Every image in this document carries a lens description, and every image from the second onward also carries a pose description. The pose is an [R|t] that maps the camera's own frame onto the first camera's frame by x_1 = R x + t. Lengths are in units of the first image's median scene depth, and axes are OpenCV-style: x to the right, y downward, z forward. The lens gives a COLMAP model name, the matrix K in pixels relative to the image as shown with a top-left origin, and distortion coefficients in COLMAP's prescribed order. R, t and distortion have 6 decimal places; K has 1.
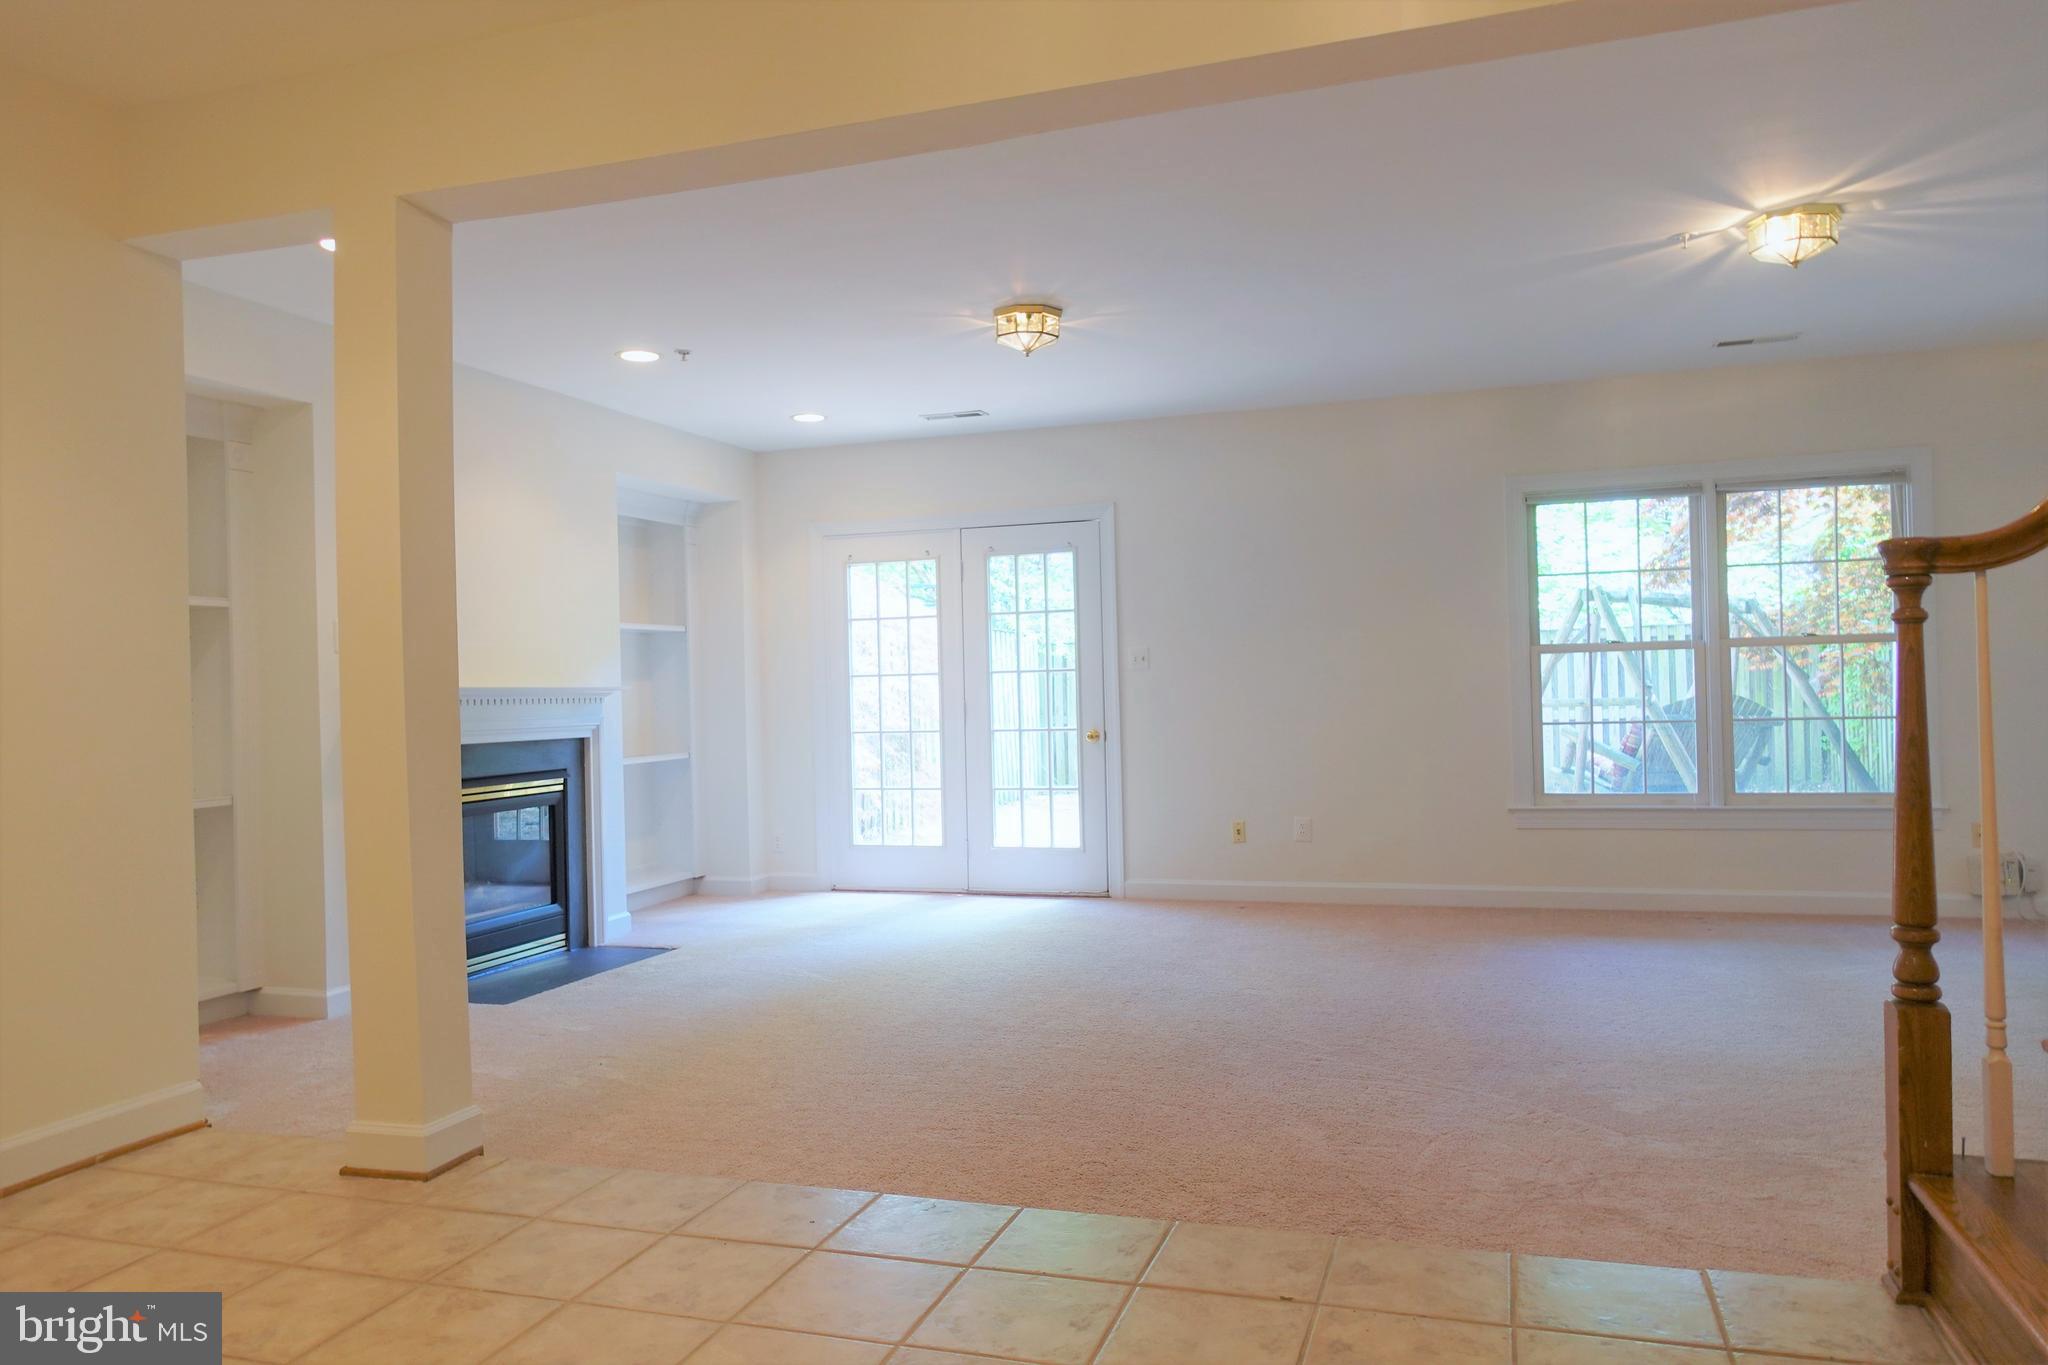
lens RADIAL K [[1425.5, 0, 1039.1], [0, 1425.5, 681.9], [0, 0, 1]] dist [0.007052, -0.001100]
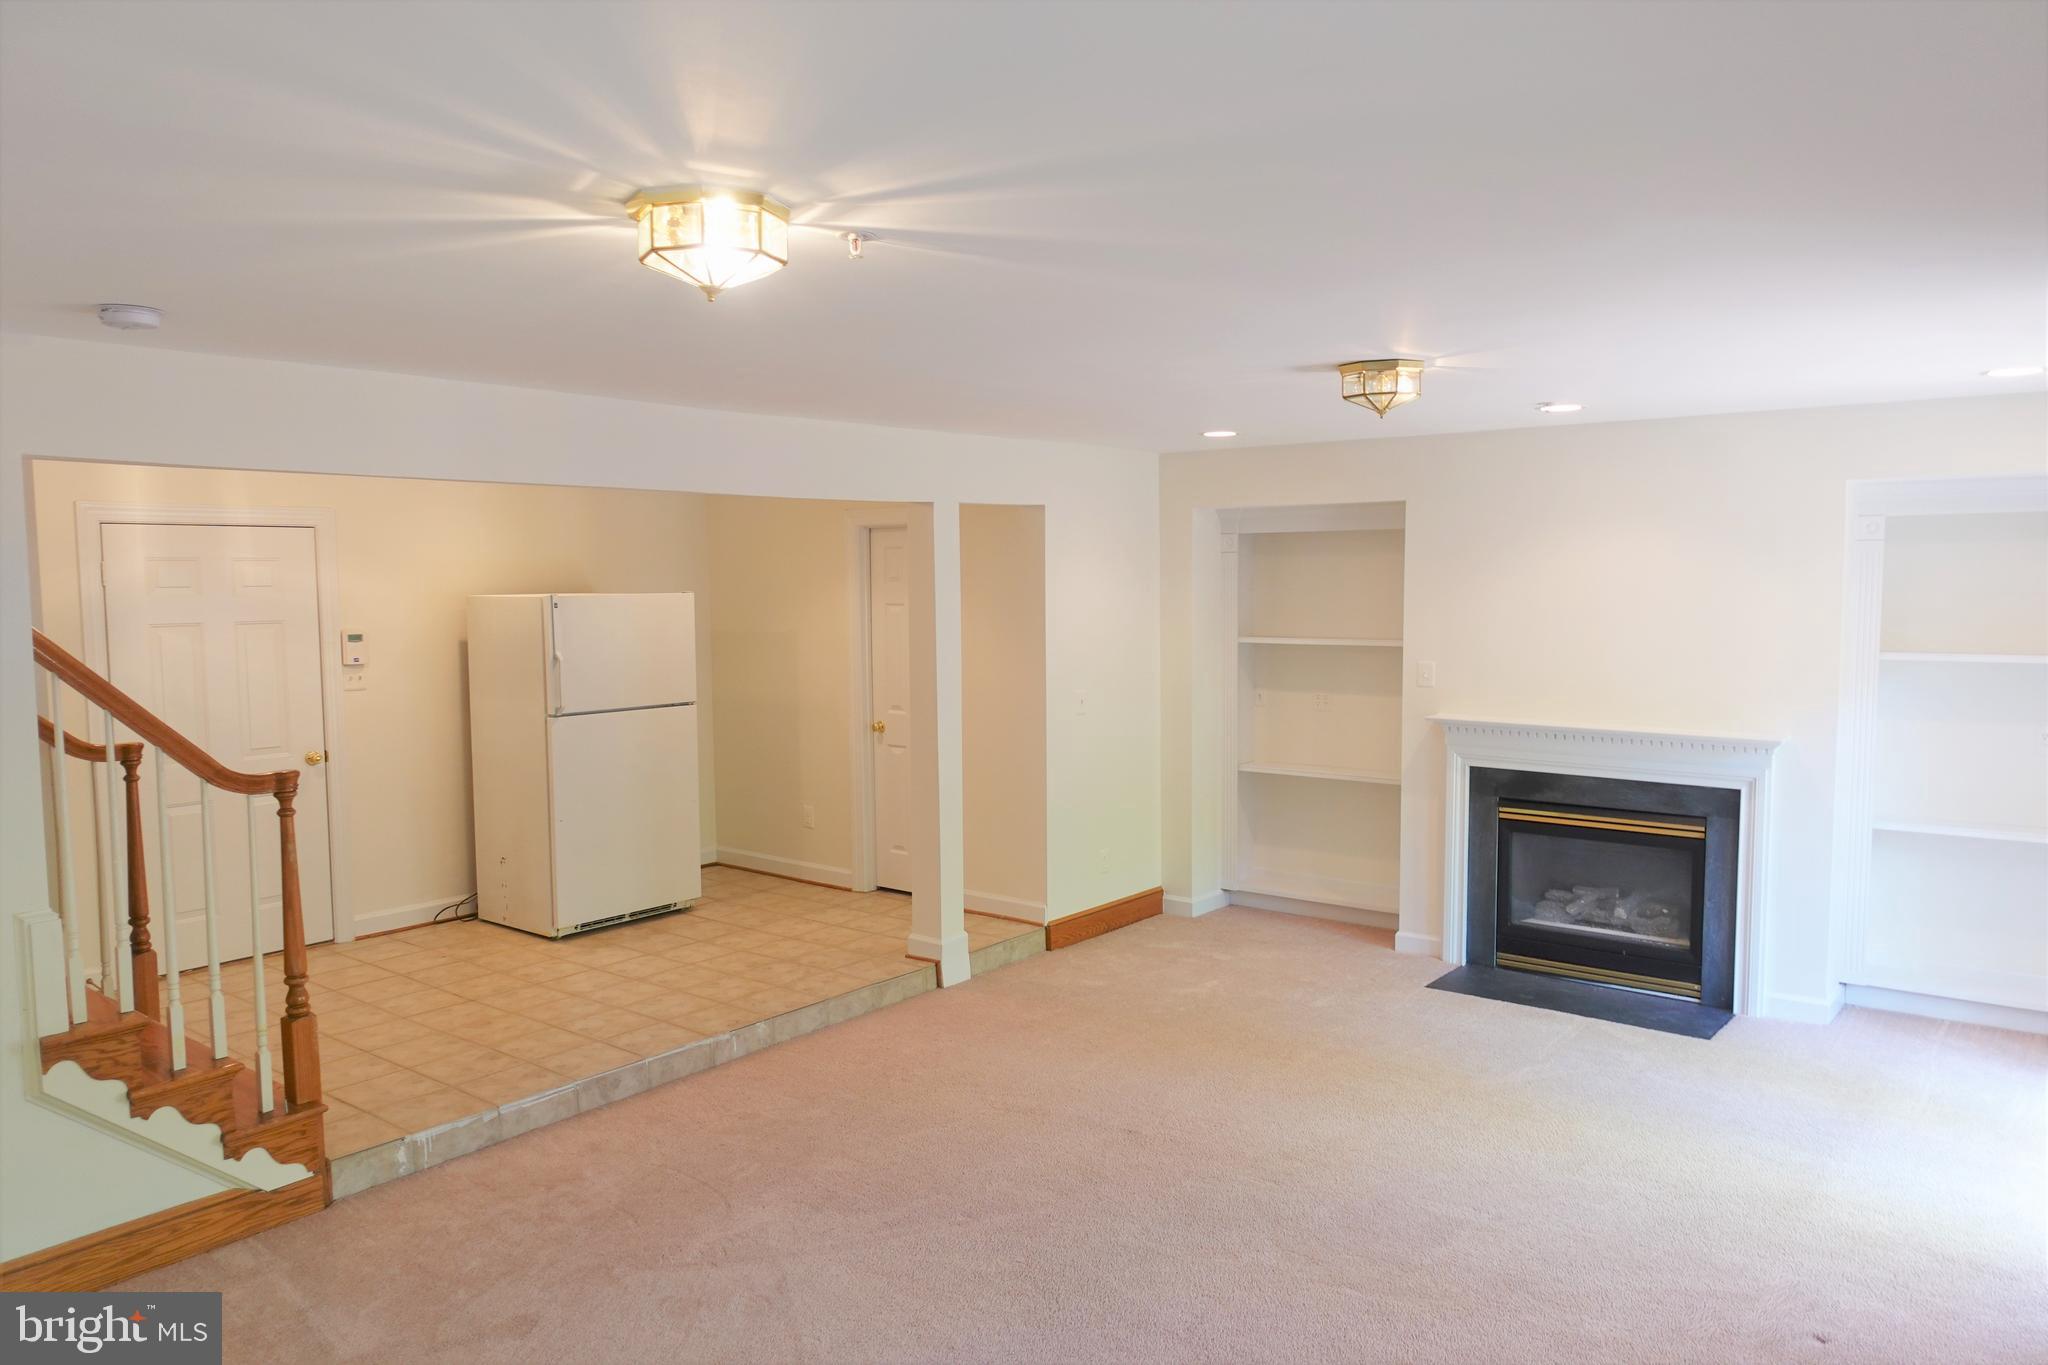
lens RADIAL K [[1425.5, 0, 1028.2], [0, 1425.5, 681.6], [0, 0, 1]] dist [0.007052, -0.001100]
pose [[-0.355188, 0.104370, -0.928950, 0.682449], [0.024172, 0.994441, 0.102486, -0.133291], [0.934482, 0.013947, -0.355736, 0.886095]]
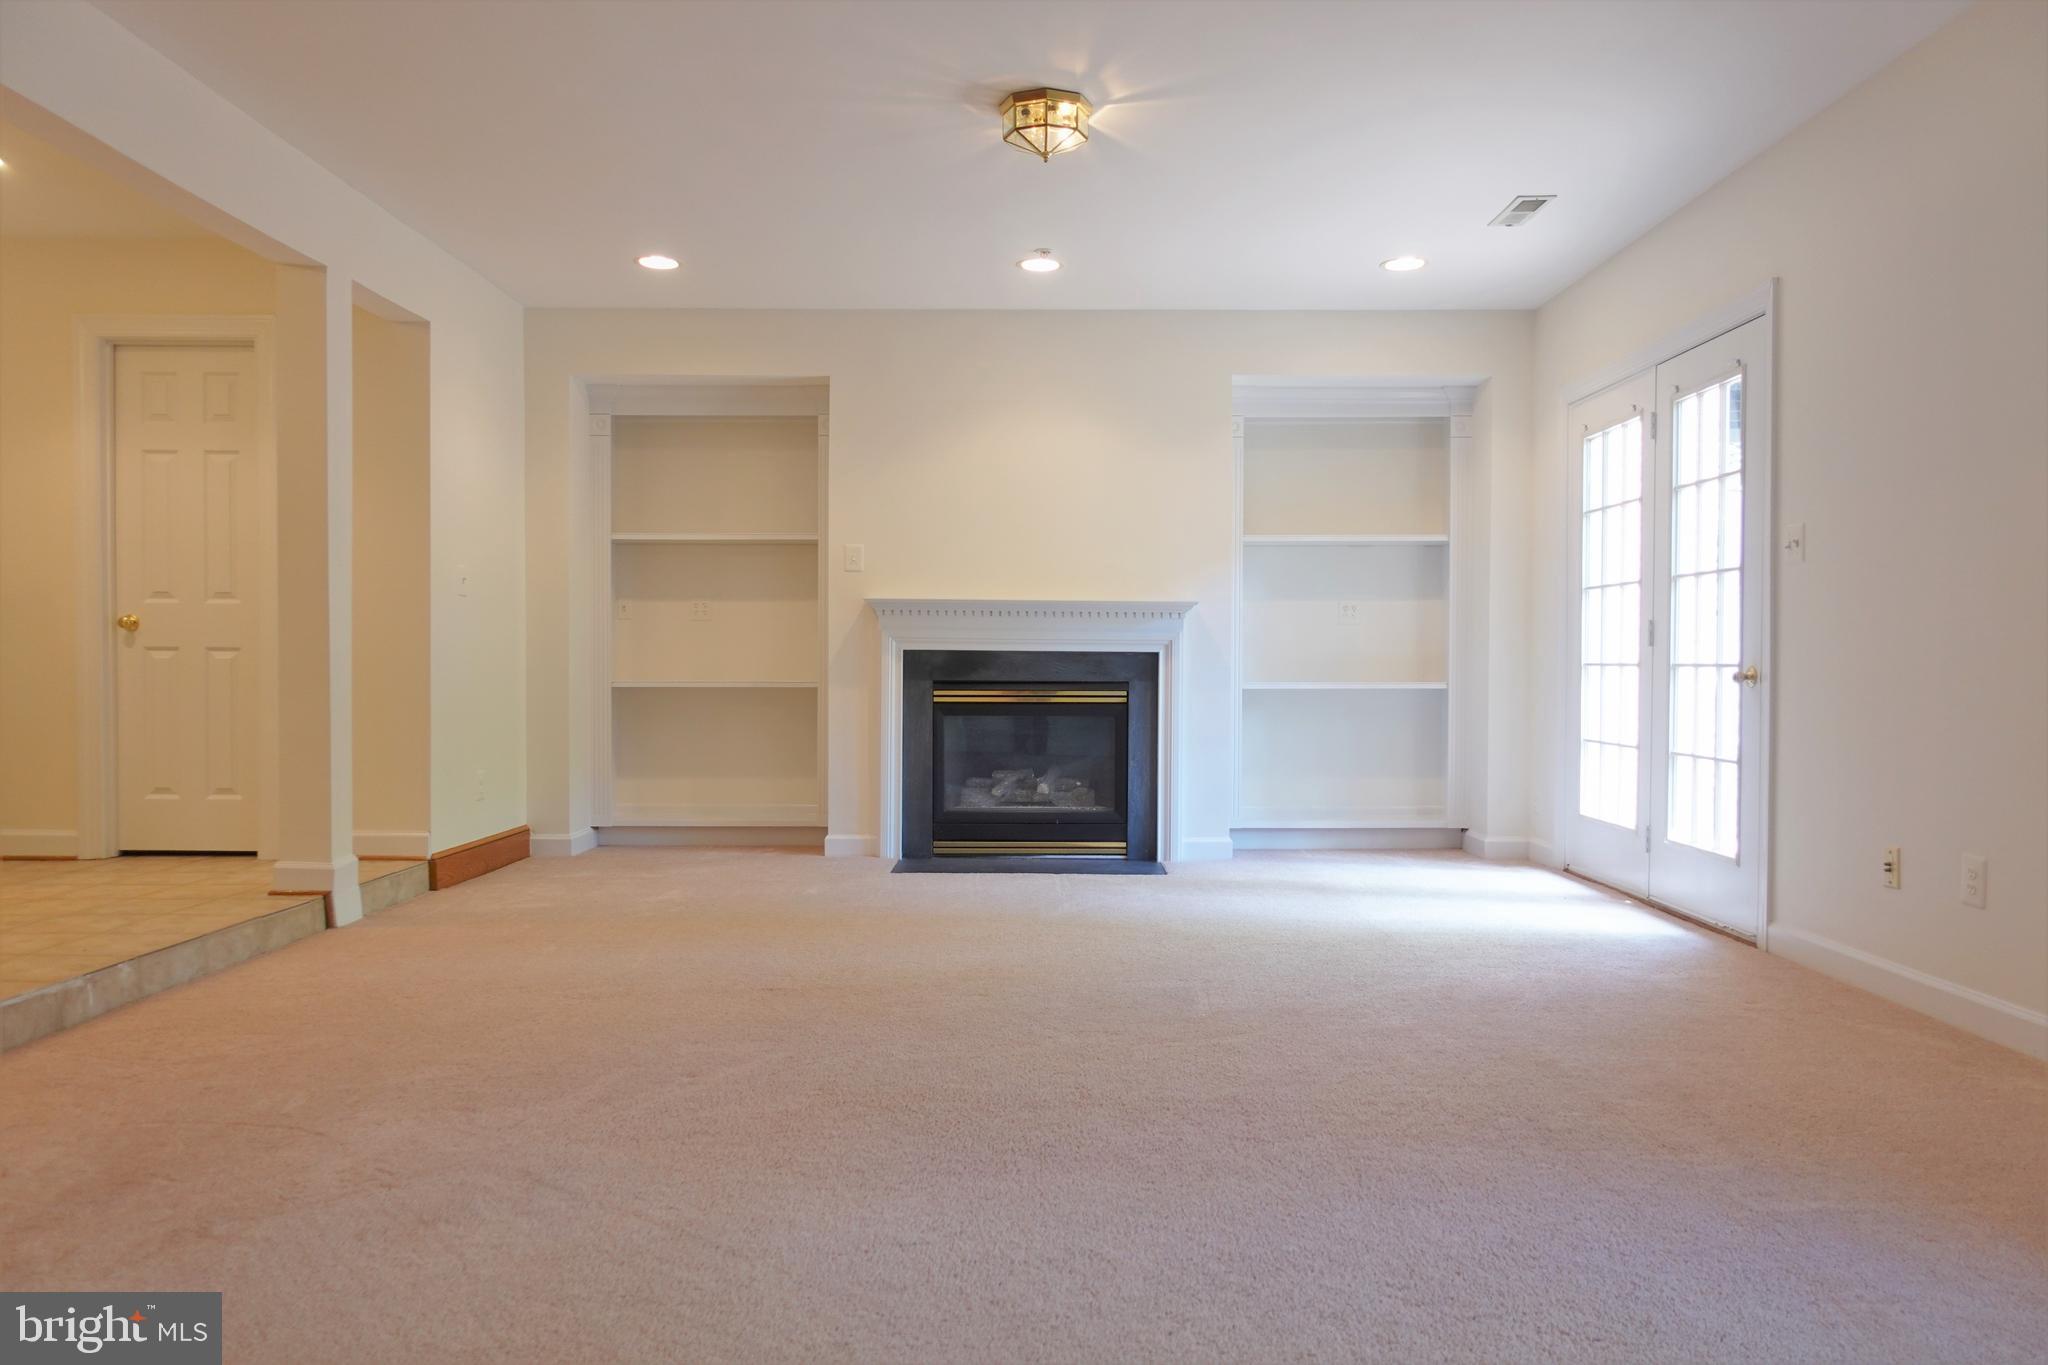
lens RADIAL K [[1425.5, 0, 1020.2], [0, 1425.5, 676.3], [0, 0, 1]] dist [0.007052, -0.001100]
pose [[0.298822, 0.035193, -0.953660, 0.597050], [-0.004983, 0.999364, 0.035318, 0.020735], [0.954296, -0.005802, 0.298808, 0.602440]]
